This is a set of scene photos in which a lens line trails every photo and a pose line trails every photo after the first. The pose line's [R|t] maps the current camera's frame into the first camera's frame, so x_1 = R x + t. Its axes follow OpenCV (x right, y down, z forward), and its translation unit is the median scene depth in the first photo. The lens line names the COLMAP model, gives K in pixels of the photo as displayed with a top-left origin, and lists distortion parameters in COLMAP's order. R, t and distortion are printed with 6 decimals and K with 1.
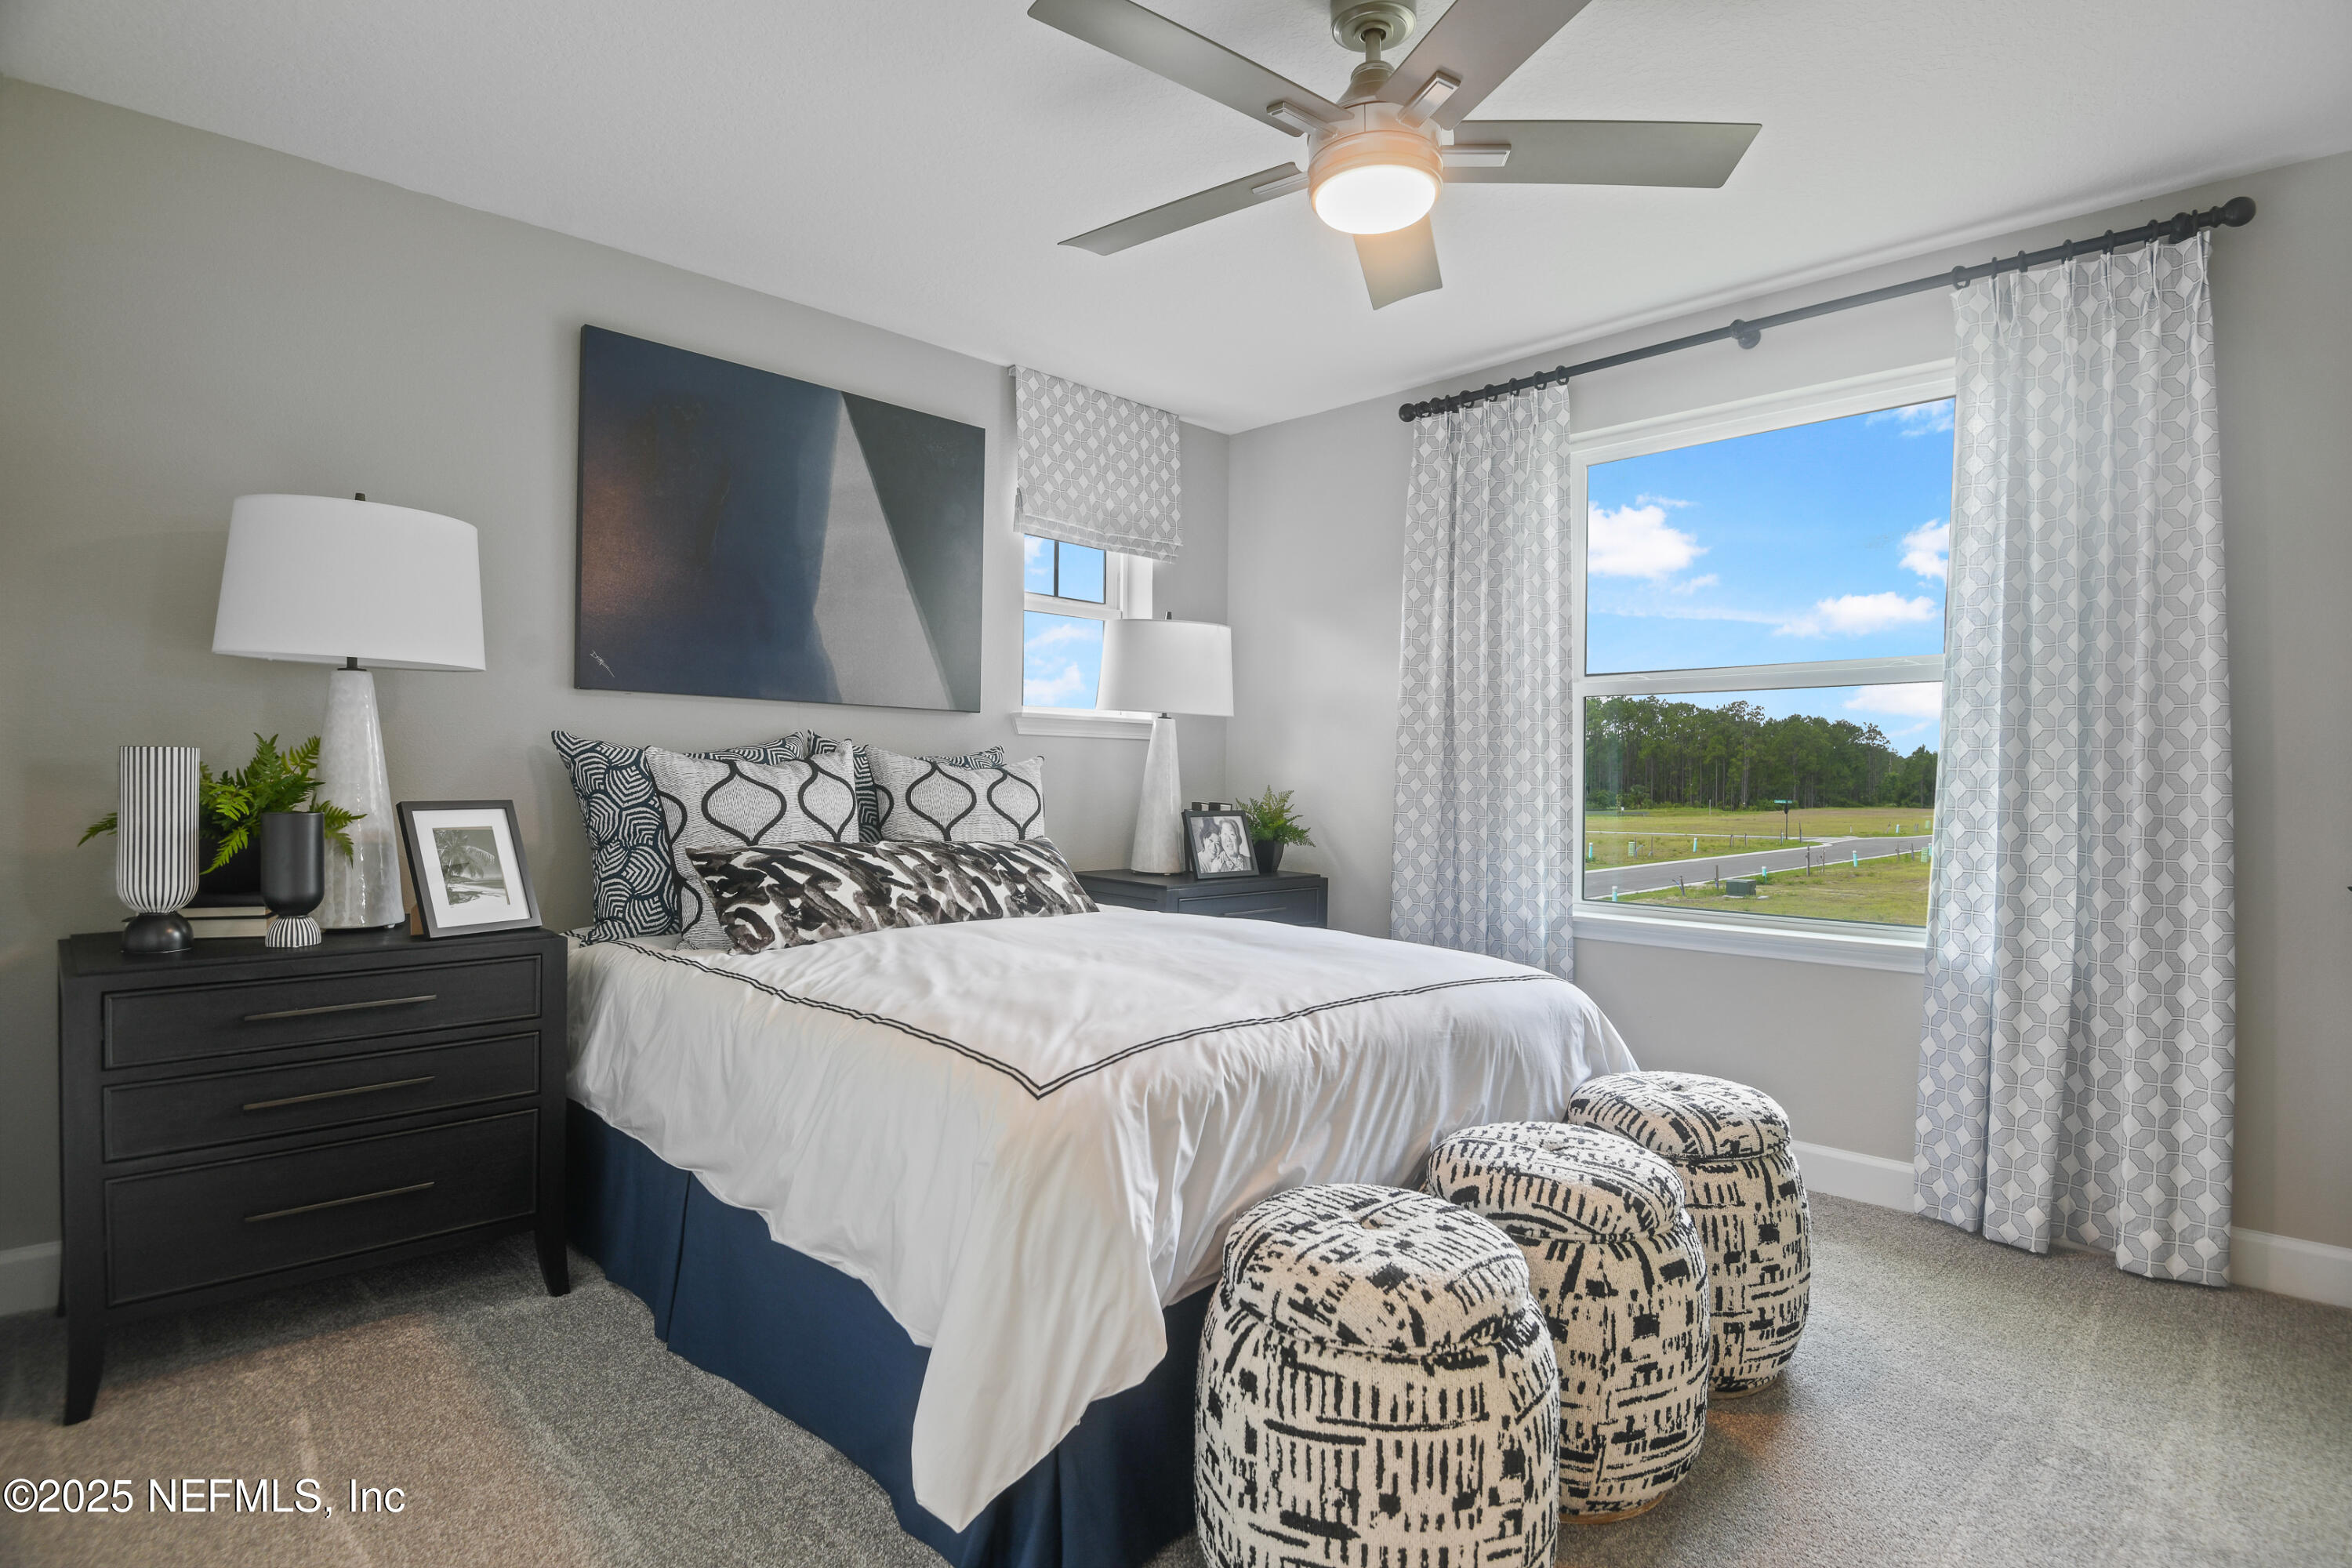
lens RADIAL K [[1181.9, 0, 1176.0], [0, 1181.9, 784.0], [0, 0, 1]] dist [-0.001038, -0.000743]
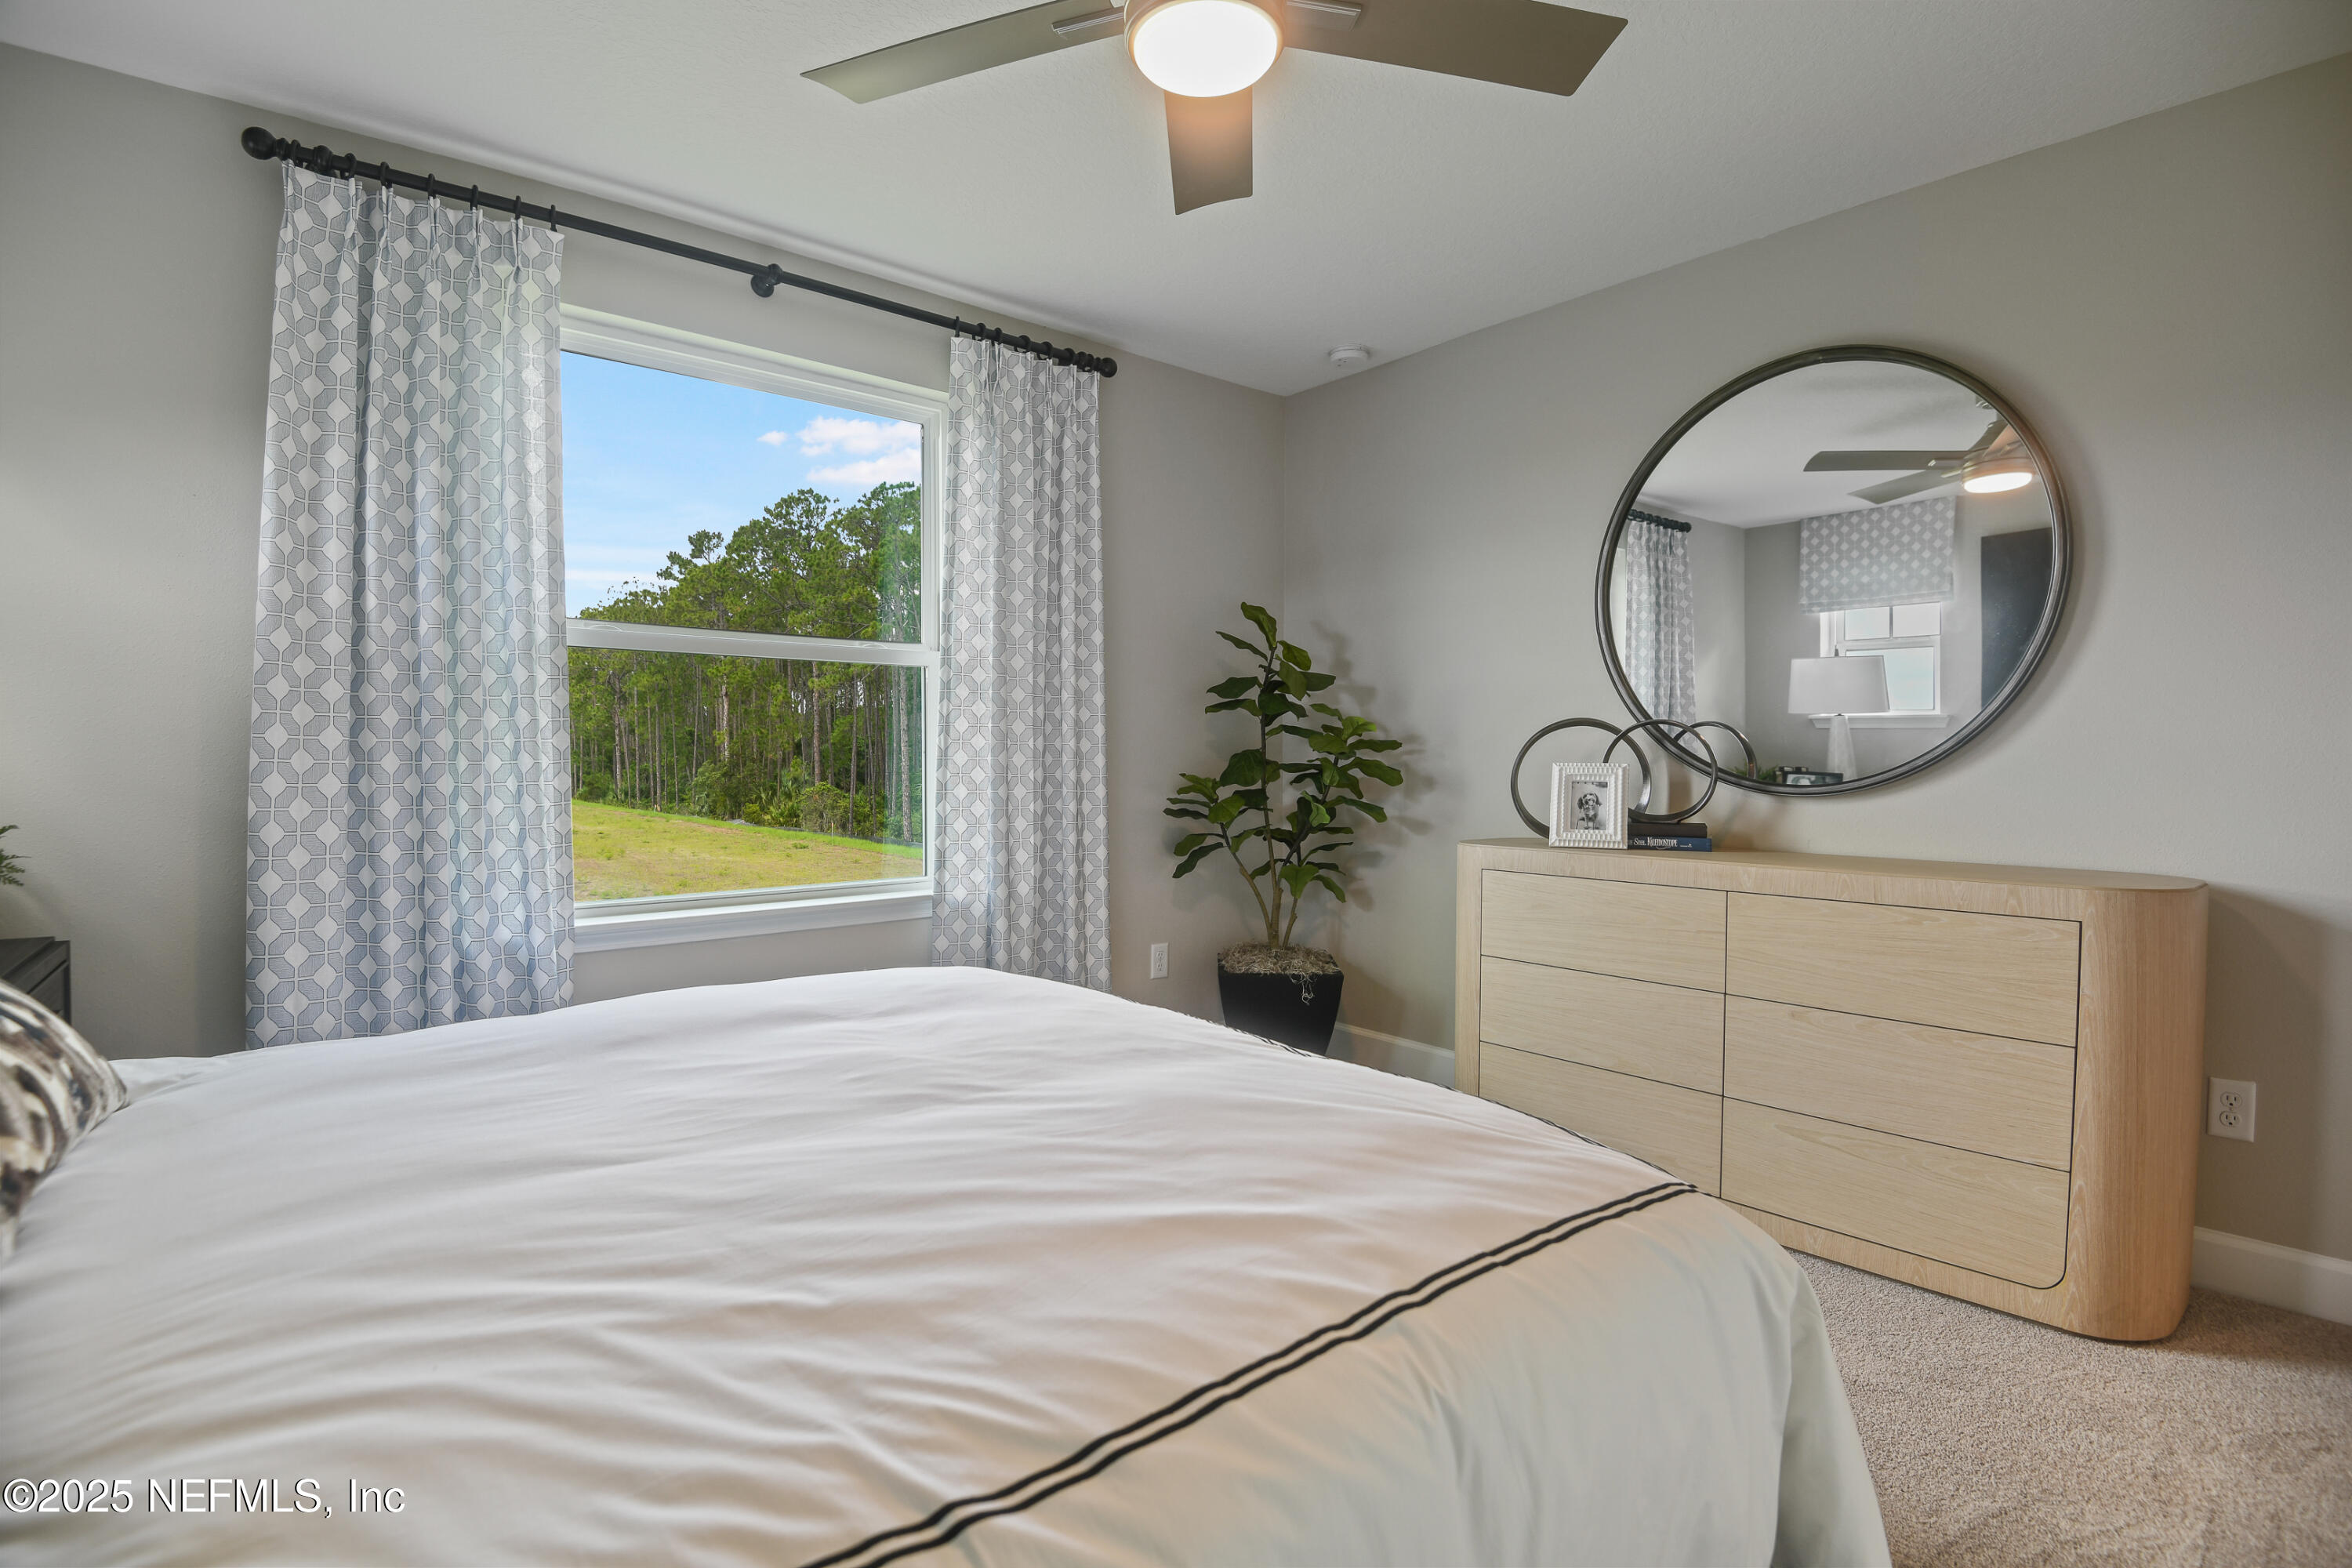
lens RADIAL K [[1150.0, 0, 1176.0], [0, 1150.0, 784.0], [0, 0, 1]] dist [-0.000981, -0.025160]
pose [[0.084618, -0.031198, 0.995925, -0.380080], [0.006604, 0.999505, 0.030749, -0.002607], [-0.996392, 0.003975, 0.084783, 0.539439]]
